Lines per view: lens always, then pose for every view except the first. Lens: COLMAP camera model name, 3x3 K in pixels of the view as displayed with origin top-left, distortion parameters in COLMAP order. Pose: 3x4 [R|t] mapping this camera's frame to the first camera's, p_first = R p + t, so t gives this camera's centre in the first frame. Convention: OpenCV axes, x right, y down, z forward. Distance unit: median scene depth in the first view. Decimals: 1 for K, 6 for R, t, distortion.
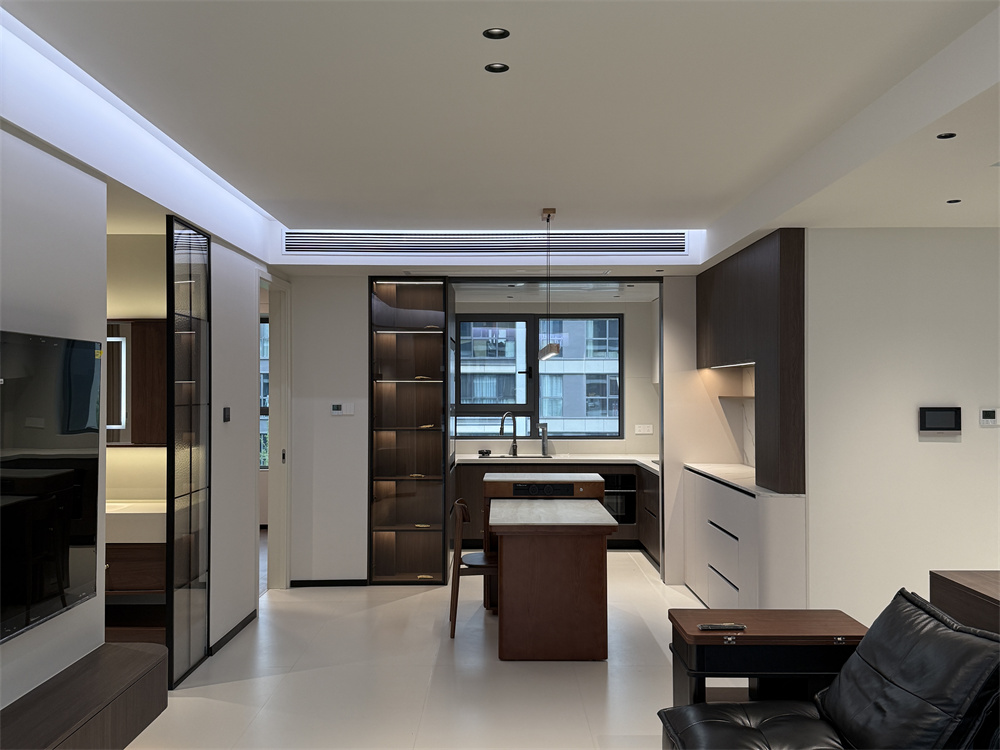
lens RADIAL K [[928.8, 0, 497.9], [0, 928.8, 377.4], [0, 0, 1]] dist [0.179255, -0.374858]
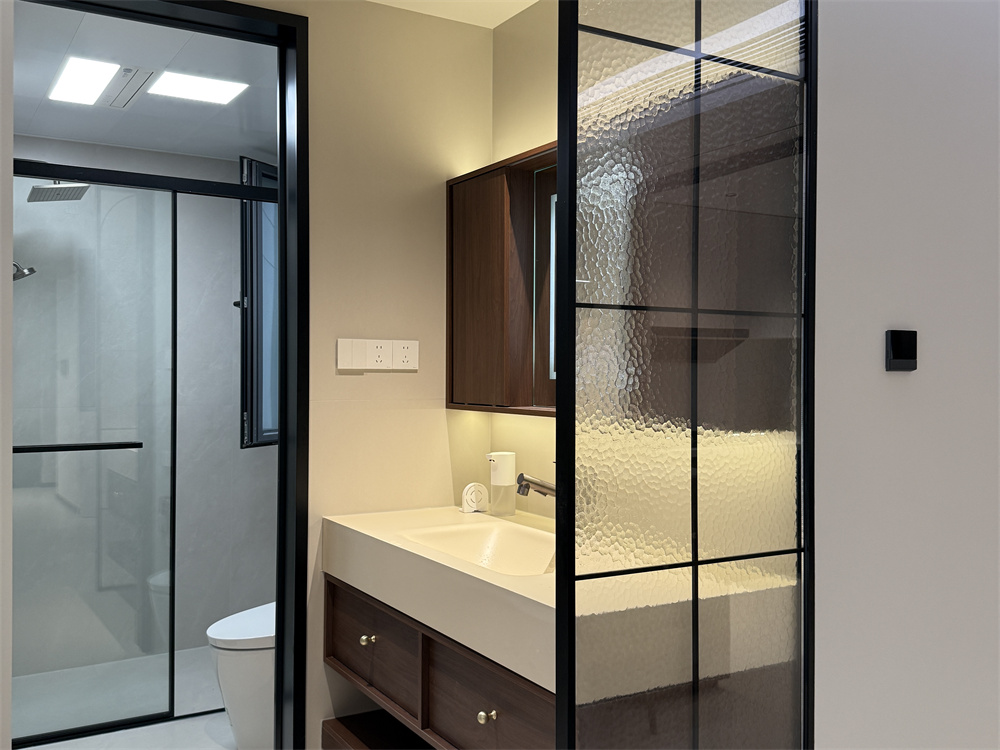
lens RADIAL K [[928.8, 0, 497.9], [0, 928.8, 377.4], [0, 0, 1]] dist [0.179255, -0.374858]
pose [[0.524313, 0.009662, -0.851471, -0.044216], [0.005497, 0.999876, 0.014731, 0.030557], [0.851508, -0.012404, 0.524195, 0.474681]]
